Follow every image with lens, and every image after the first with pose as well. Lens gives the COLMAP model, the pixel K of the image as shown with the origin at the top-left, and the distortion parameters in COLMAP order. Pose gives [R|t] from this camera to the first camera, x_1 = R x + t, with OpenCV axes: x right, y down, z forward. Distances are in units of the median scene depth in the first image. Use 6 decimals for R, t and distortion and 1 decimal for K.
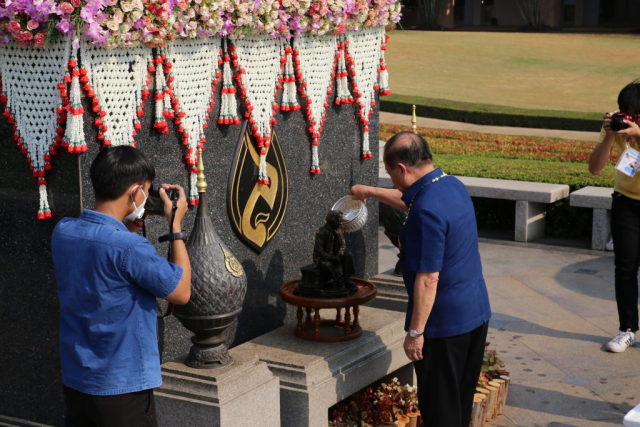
lens RADIAL K [[1180.2, 0, 320.0], [0, 1180.2, 213.5], [0, 0, 1]] dist [-0.017227, -0.012579]
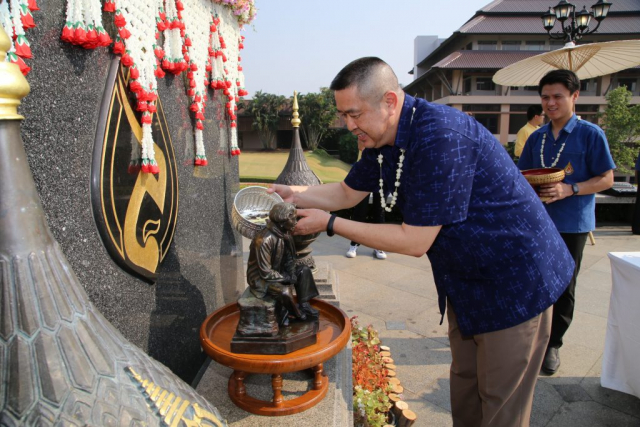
lens RADIAL K [[435.4, 0, 320.0], [0, 435.4, 213.5], [0, 0, 1]] dist [-0.131907, 0.064401]
pose [[0.891002, -0.097568, 0.443392, -0.070180], [0.097945, 0.994946, 0.022115, -0.000012], [-0.443309, 0.023723, 0.896055, 0.762105]]
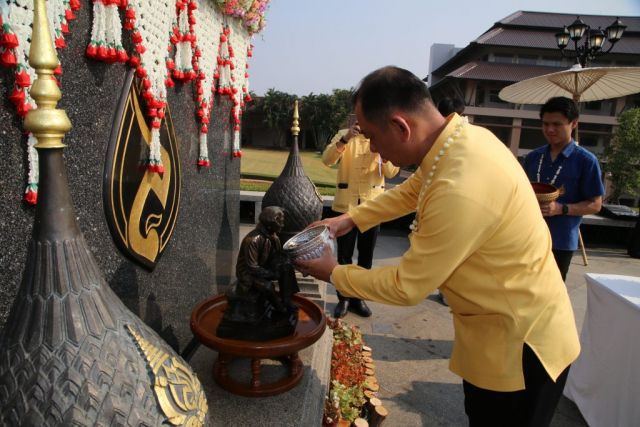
lens RADIAL K [[435.4, 0, 320.0], [0, 435.4, 213.5], [0, 0, 1]] dist [-0.131907, 0.064401]
pose [[0.899499, -0.036809, 0.435369, -0.071348], [0.032197, 0.999320, 0.017968, -0.002276], [-0.435735, -0.002145, 0.900073, 0.734629]]
